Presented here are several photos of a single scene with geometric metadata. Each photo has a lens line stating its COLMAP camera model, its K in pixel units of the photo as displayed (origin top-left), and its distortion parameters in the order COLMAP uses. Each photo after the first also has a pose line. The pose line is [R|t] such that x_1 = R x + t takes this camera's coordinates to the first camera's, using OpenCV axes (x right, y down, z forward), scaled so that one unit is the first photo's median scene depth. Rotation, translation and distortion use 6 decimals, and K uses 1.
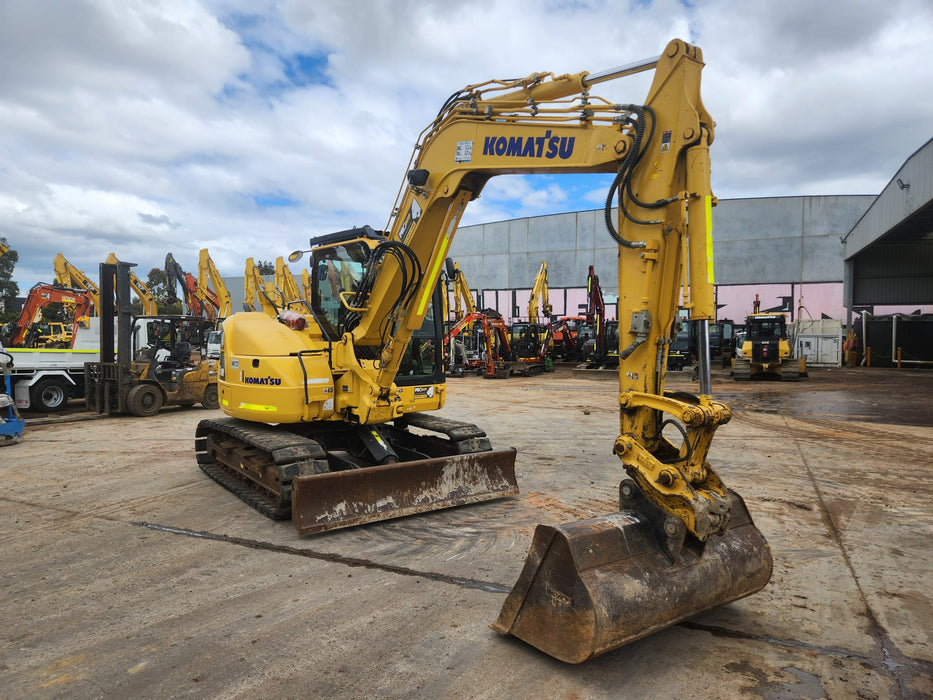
lens RADIAL K [[620.8, 0, 447.9], [0, 620.8, 351.4], [0, 0, 1]] dist [0.070340, -0.062298]
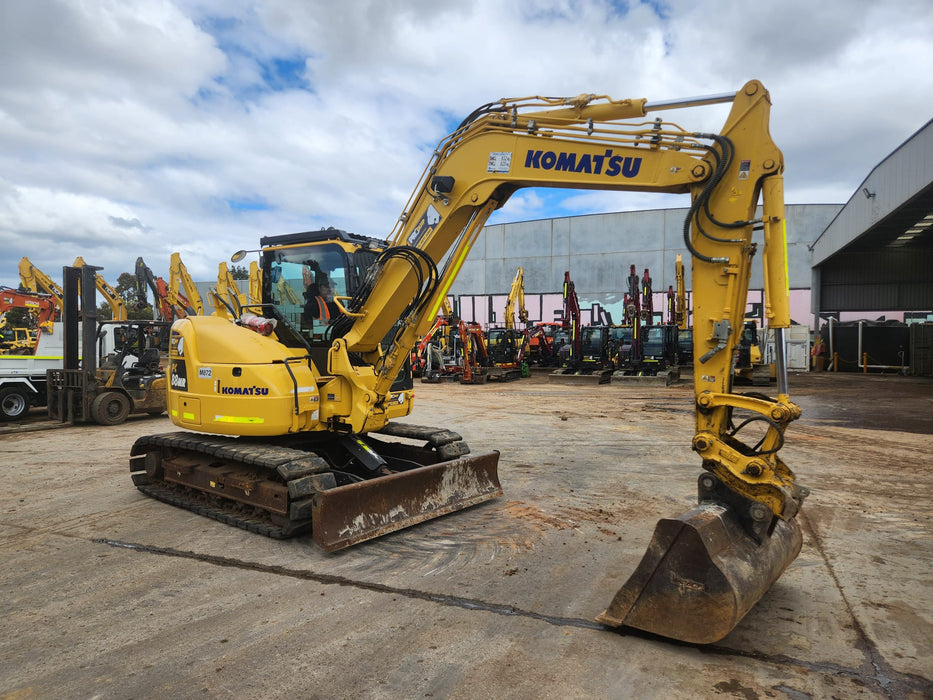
lens RADIAL K [[618.7, 0, 448.7], [0, 618.7, 355.4], [0, 0, 1]] dist [0.073670, -0.063572]
pose [[0.999233, -0.001188, 0.039133, -0.000673], [0.001283, 0.999996, -0.002413, -0.000725], [-0.039130, 0.002461, 0.999231, 0.013035]]
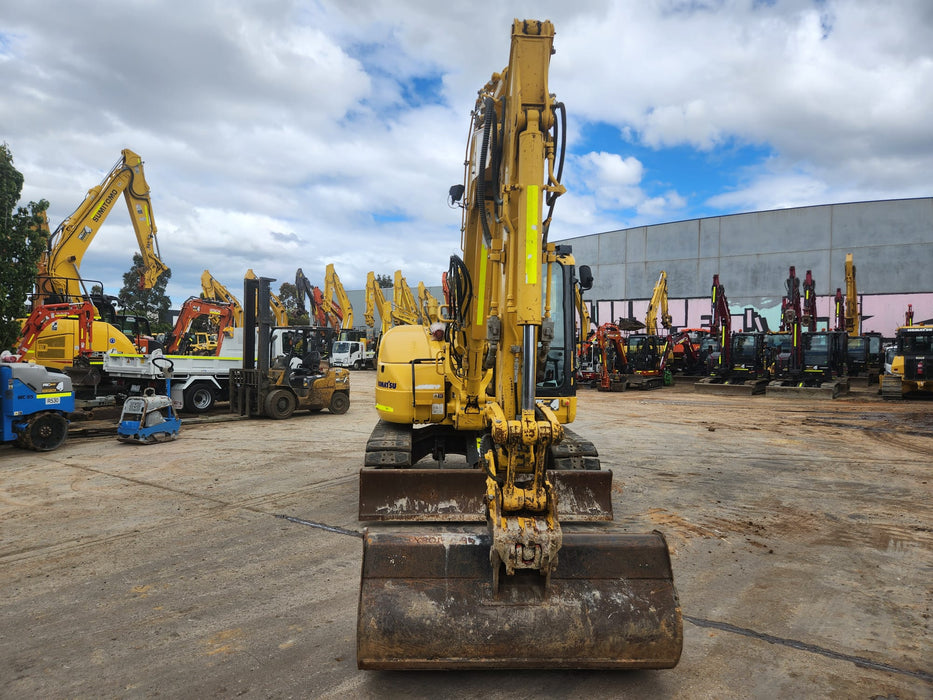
lens RADIAL K [[618.8, 0, 454.7], [0, 618.8, 349.0], [0, 0, 1]] dist [0.073144, -0.063356]
pose [[0.985887, 0.008863, -0.167180, -0.004913], [-0.012507, 0.999706, -0.020758, 0.000569], [0.166947, 0.022556, 0.985708, -0.010883]]
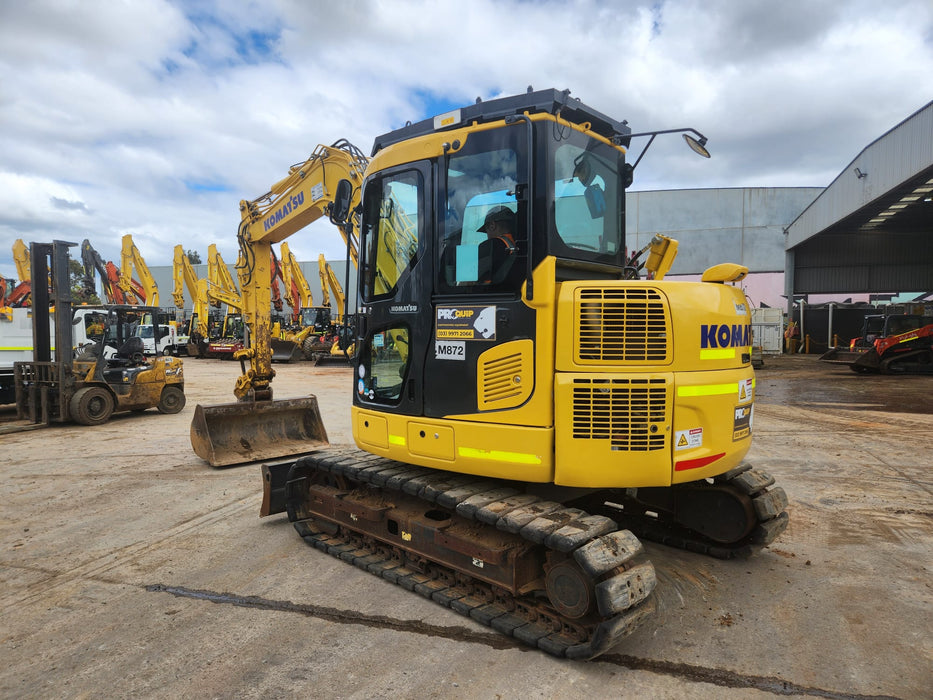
lens RADIAL K [[618.6, 0, 446.9], [0, 618.6, 358.1], [0, 0, 1]] dist [0.069167, -0.062275]
pose [[0.993606, -0.014631, 0.111951, -0.094771], [0.011972, 0.999631, 0.024391, -0.001321], [-0.112266, -0.022895, 0.993414, 0.102429]]
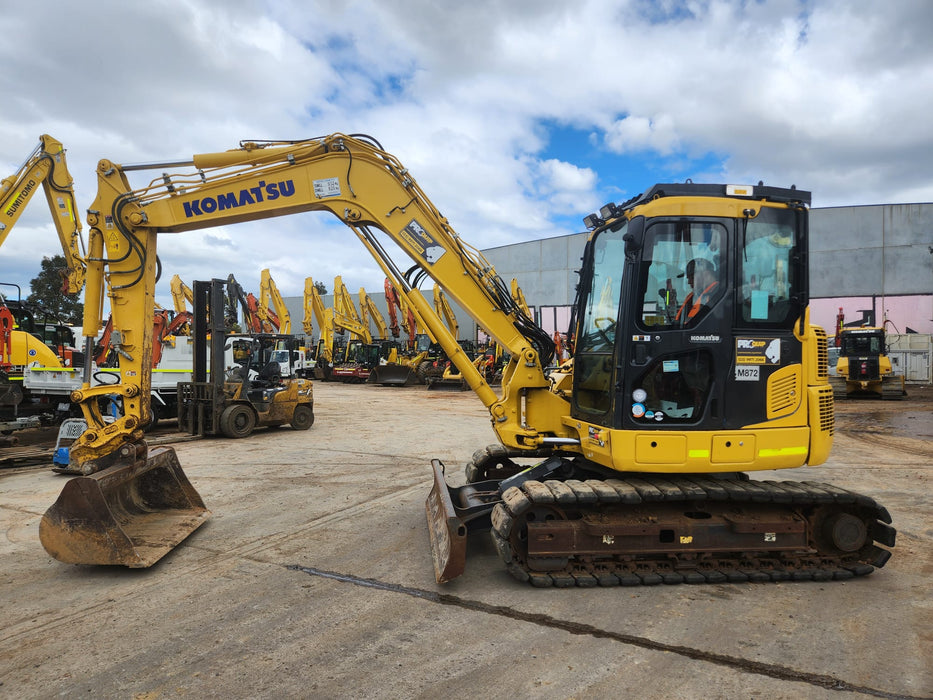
lens RADIAL K [[616.1, 0, 453.5], [0, 616.1, 357.5], [0, 0, 1]] dist [0.074234, -0.062726]
pose [[0.998305, -0.005252, -0.057961, -0.086955], [0.004163, 0.999813, -0.018890, -0.000992], [0.058049, 0.018617, 0.998140, 0.055900]]
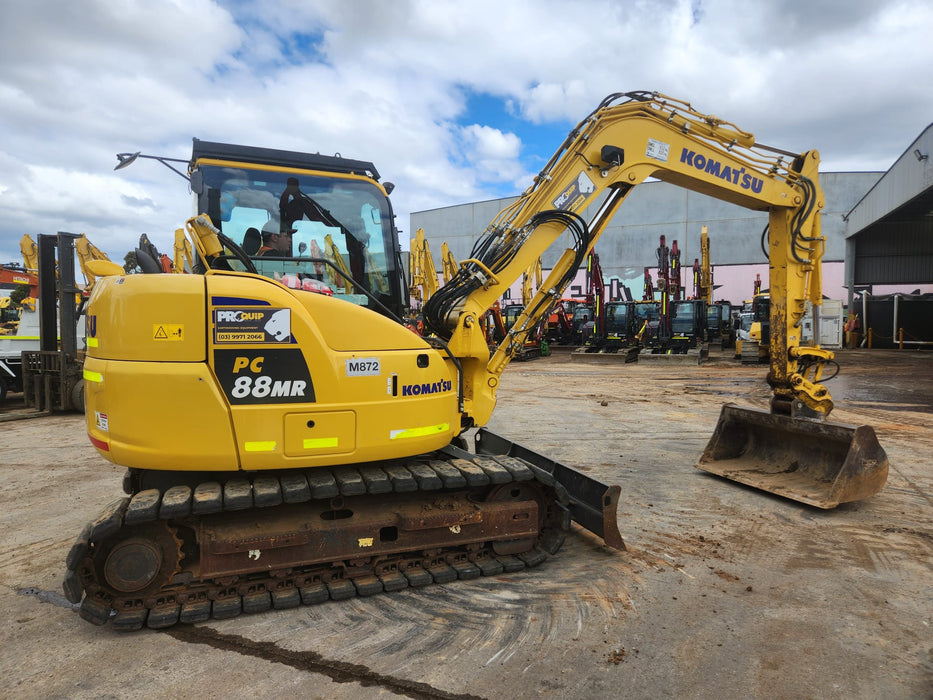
lens RADIAL K [[616.5, 0, 452.9], [0, 616.5, 344.7], [0, 0, 1]] dist [0.074460, -0.064978]
pose [[0.999504, -0.006847, 0.030742, -0.018456], [0.006363, 0.999855, 0.015803, -0.000979], [-0.030845, -0.015599, 0.999402, 0.124022]]
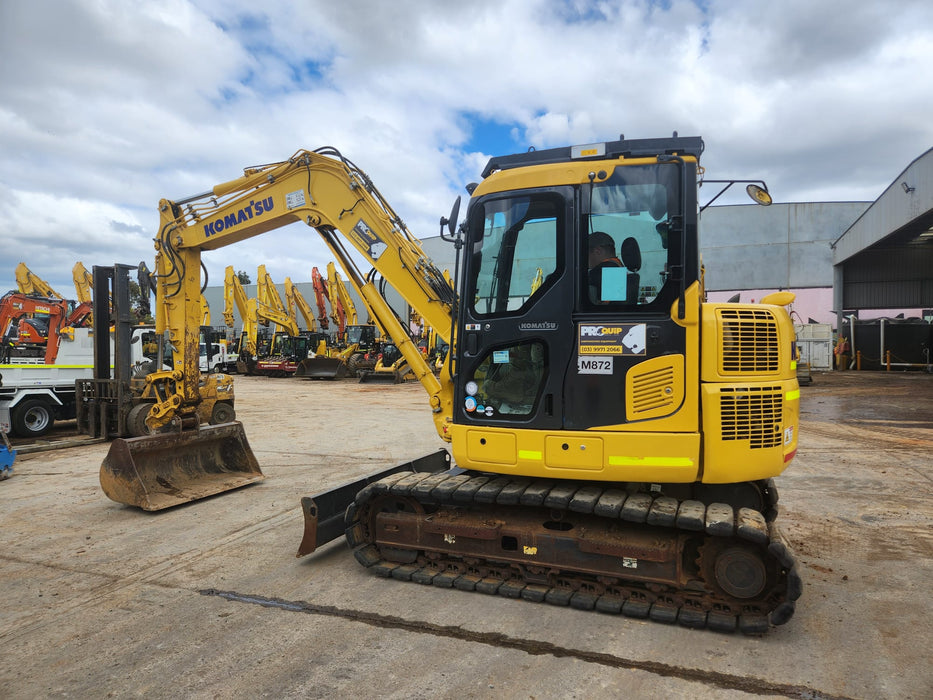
lens RADIAL K [[616.8, 0, 461.7], [0, 616.8, 351.8], [0, 0, 1]] dist [0.073730, -0.064296]
pose [[0.997669, -0.013531, 0.066882, -0.093370], [0.014480, 0.999801, -0.013716, -0.001078], [-0.066683, 0.014652, 0.997667, 0.088298]]
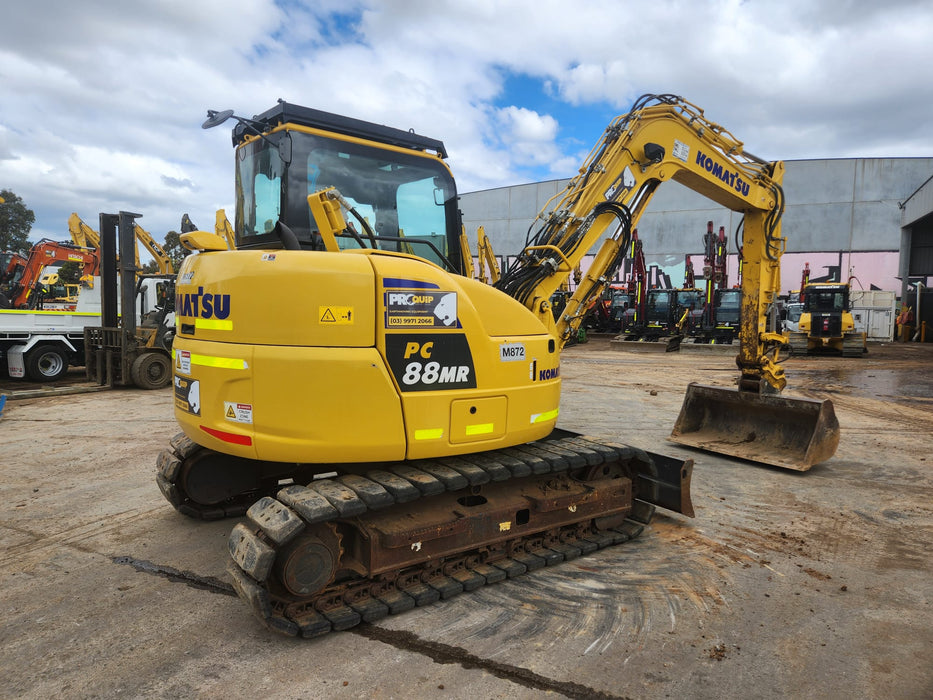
lens RADIAL K [[616.2, 0, 449.0], [0, 616.2, 346.1], [0, 0, 1]] dist [0.072227, -0.060850]
pose [[0.999665, 0.015183, -0.020937, -0.044790], [-0.014256, 0.998942, 0.043731, -0.001162], [0.021579, -0.043418, 0.998824, 0.126952]]
